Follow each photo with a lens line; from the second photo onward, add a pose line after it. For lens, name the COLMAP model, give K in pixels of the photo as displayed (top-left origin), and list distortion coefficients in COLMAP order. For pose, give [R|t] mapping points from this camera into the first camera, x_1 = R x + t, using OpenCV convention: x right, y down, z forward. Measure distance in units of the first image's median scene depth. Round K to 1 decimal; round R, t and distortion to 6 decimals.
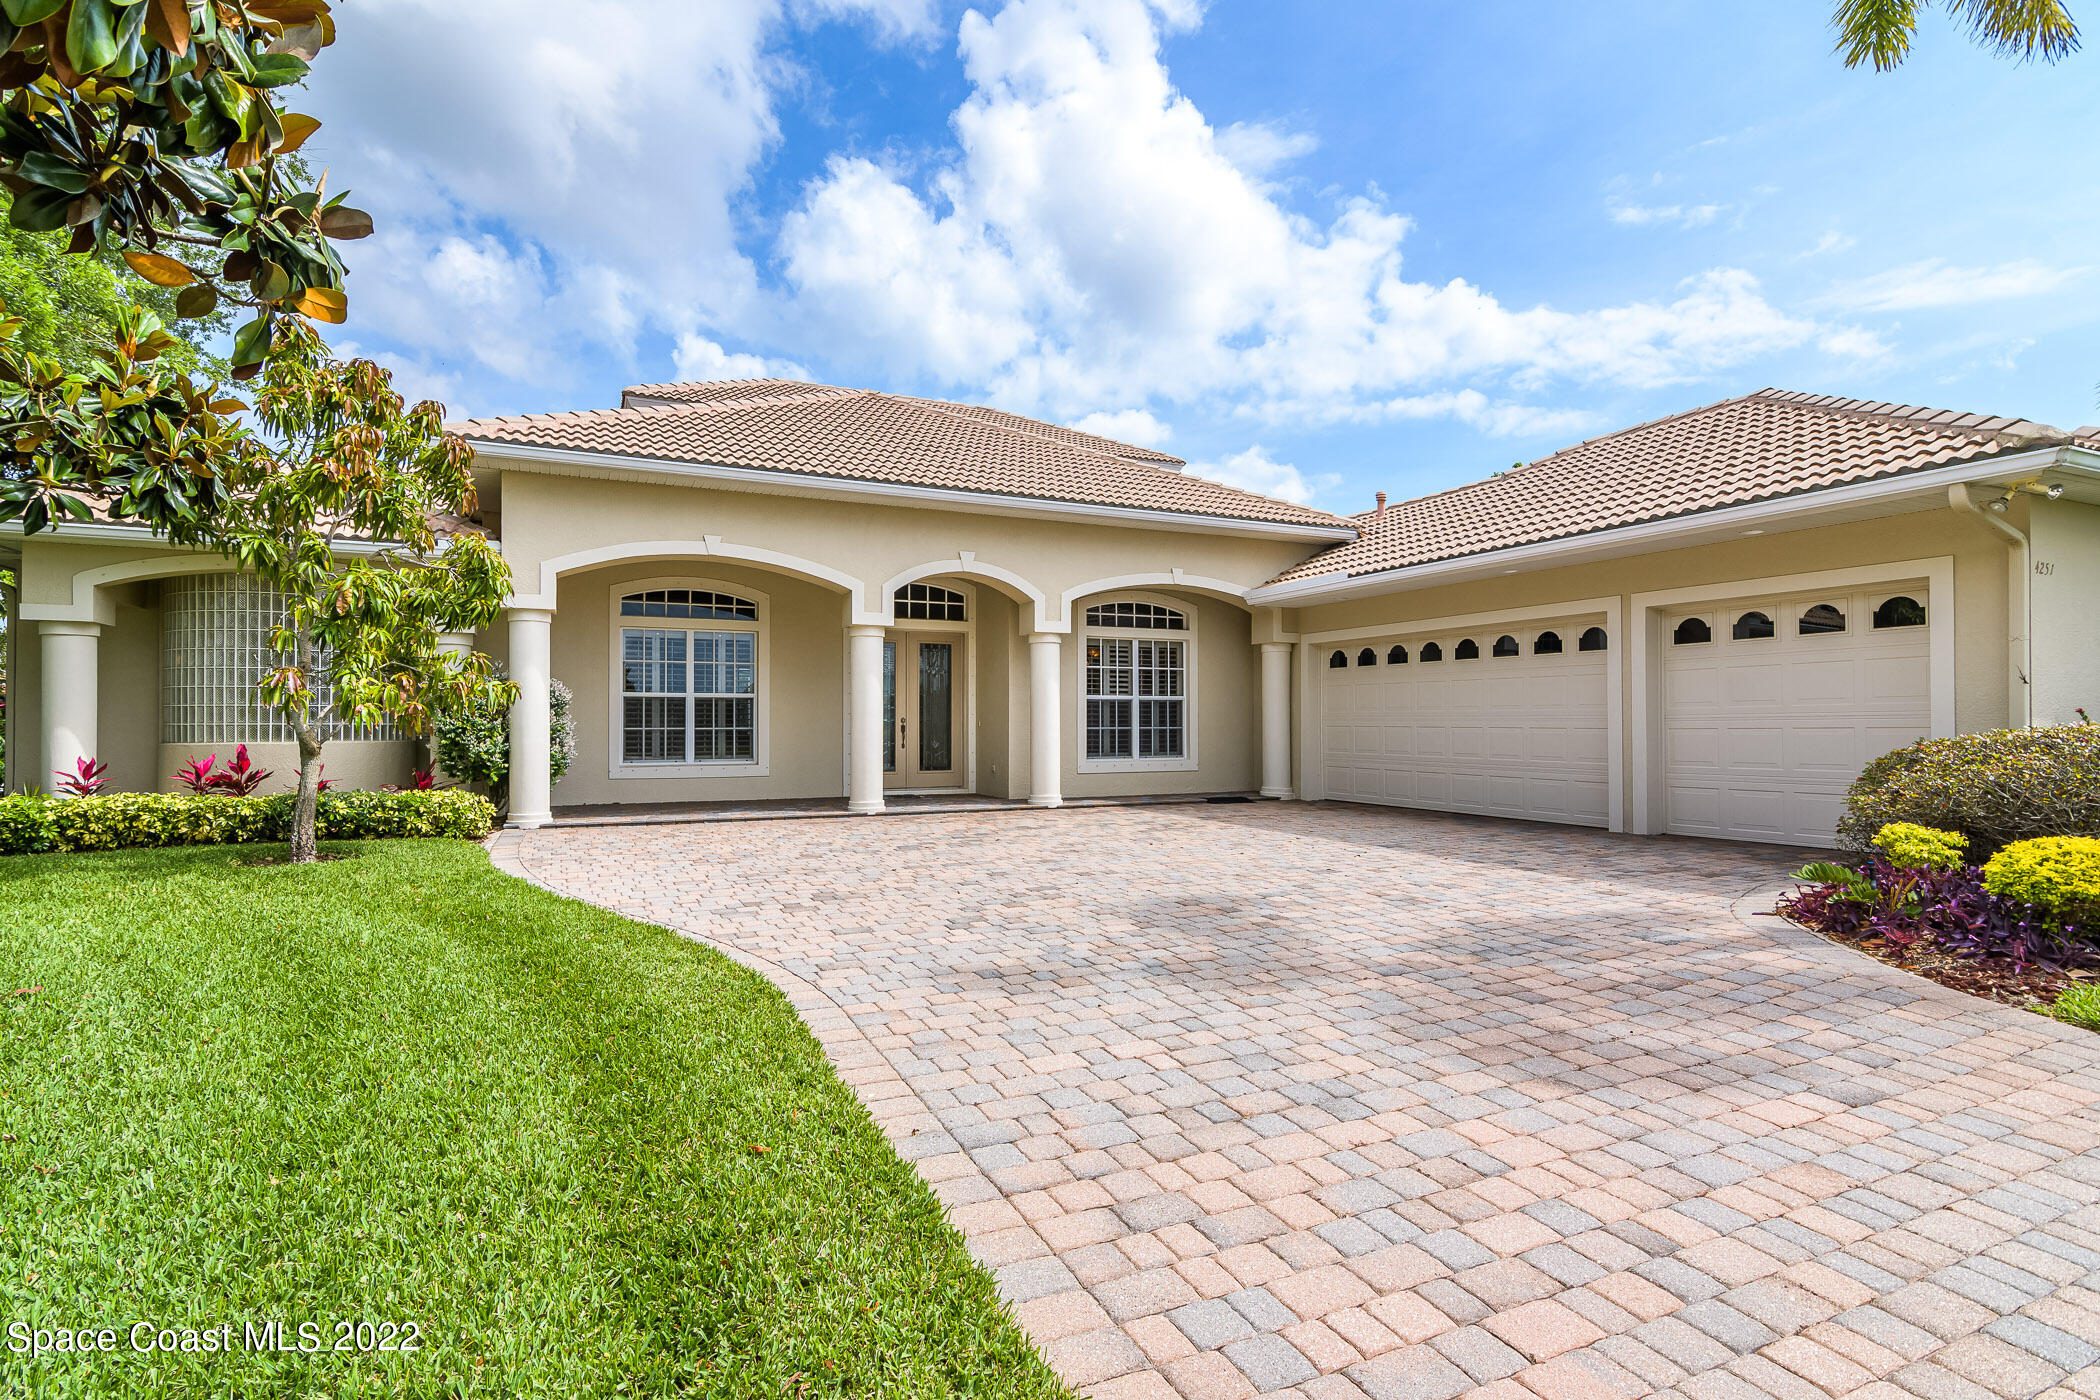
lens RADIAL K [[1019.0, 0, 1029.5], [0, 1019.0, 709.4], [0, 0, 1]] dist [0.025627, -0.002636]
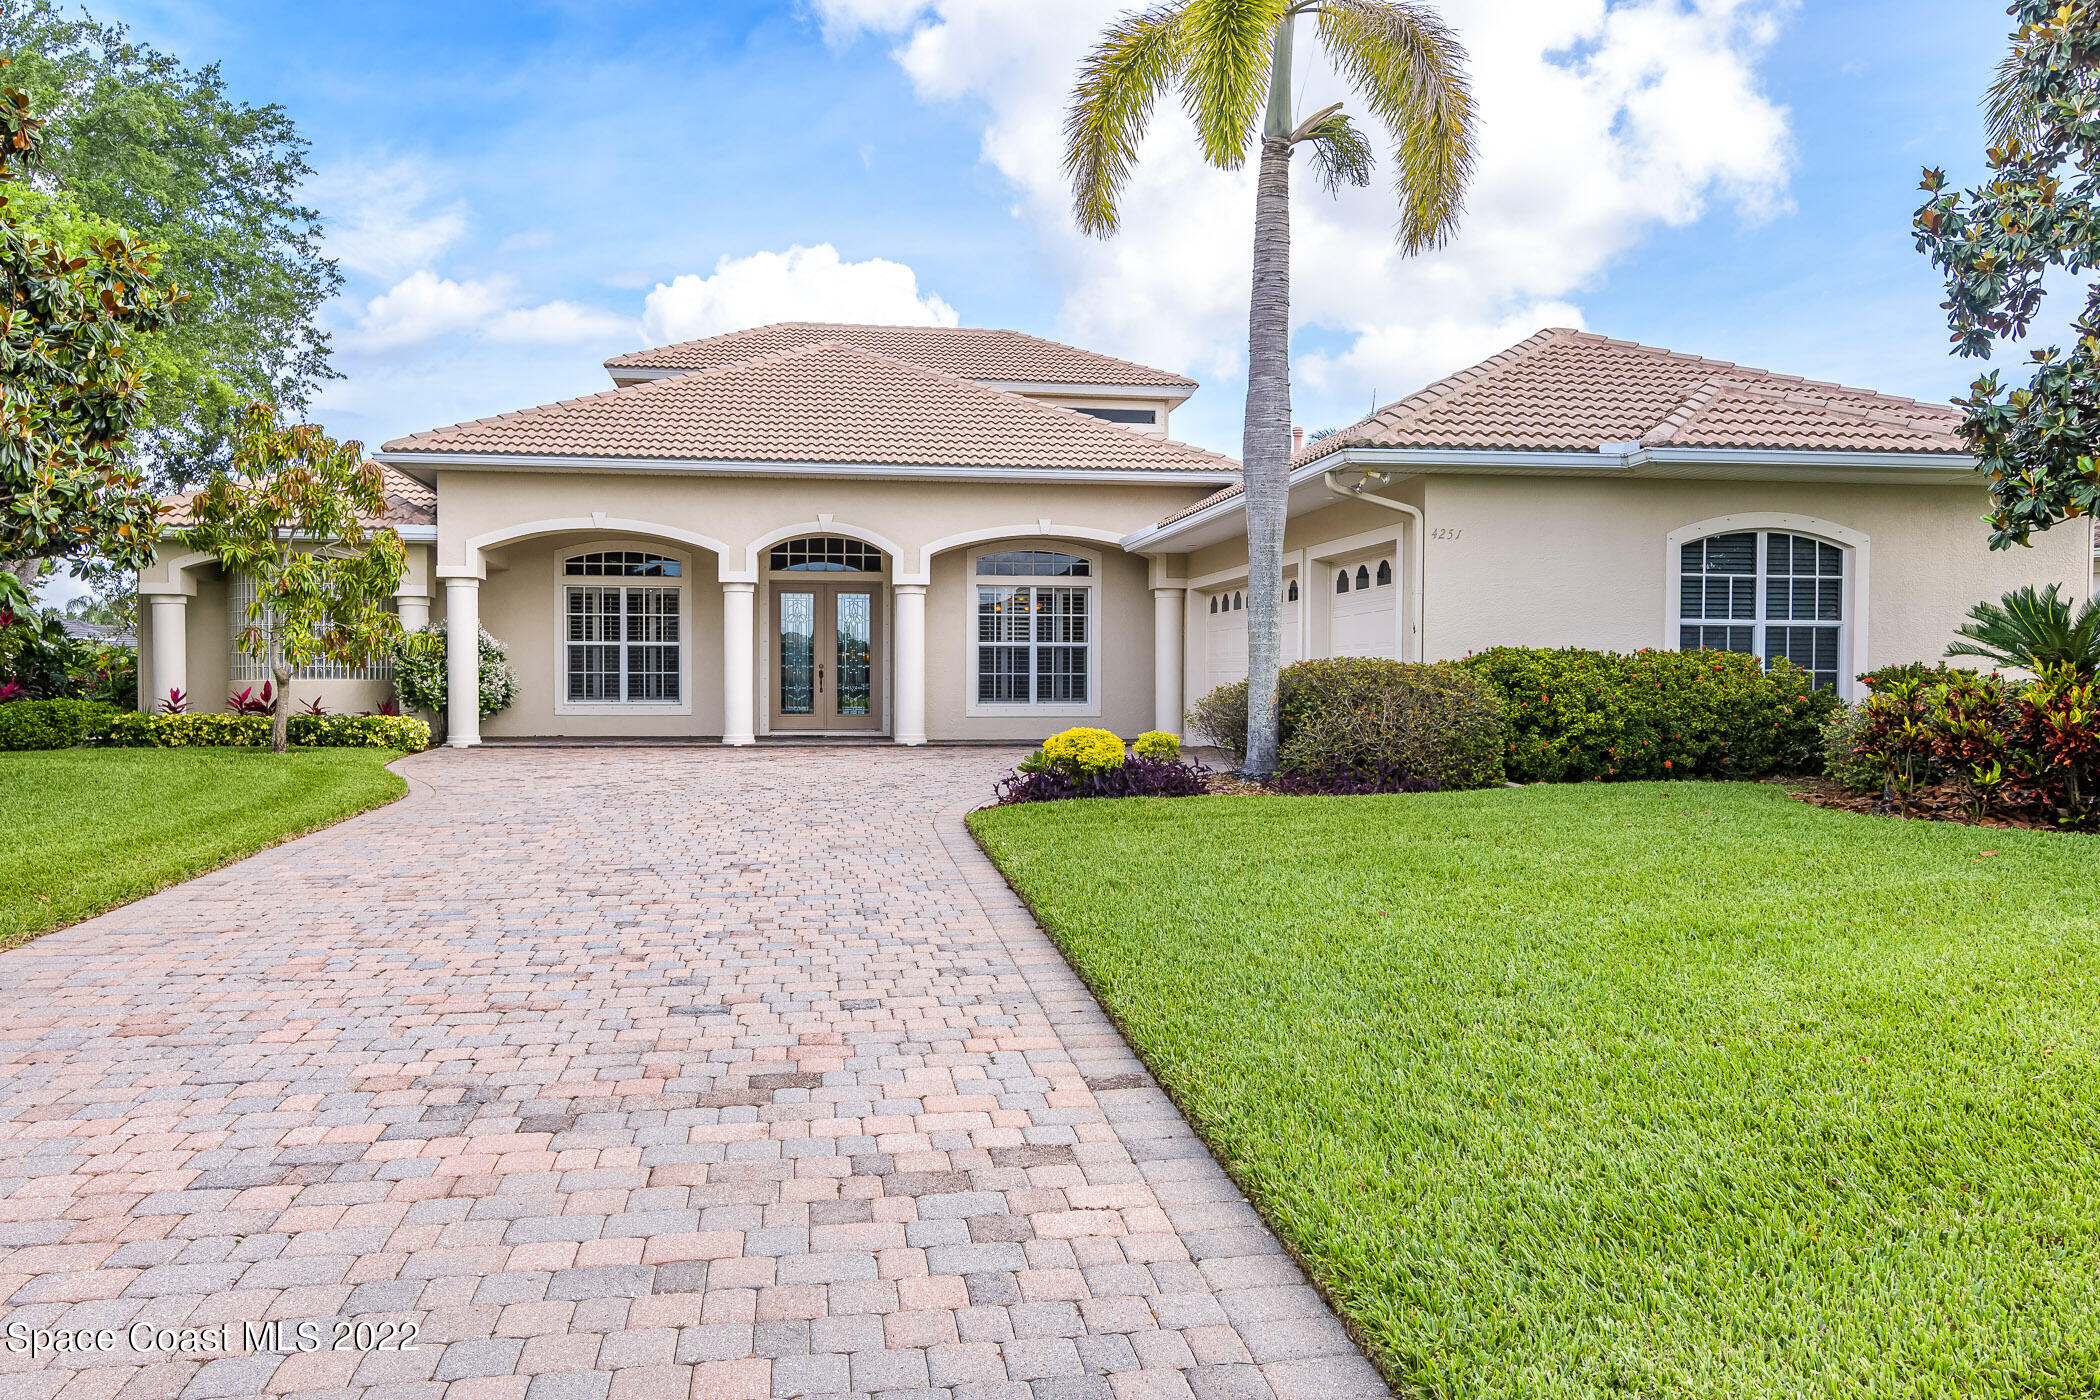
lens RADIAL K [[1446.3, 0, 1014.7], [0, 1446.3, 690.1], [0, 0, 1]] dist [0.030363, -0.010274]
pose [[0.960704, 0.003603, -0.277553, 0.542859], [0.001109, 0.999858, 0.016819, 0.011448], [0.277574, -0.016466, 0.960563, -0.438217]]
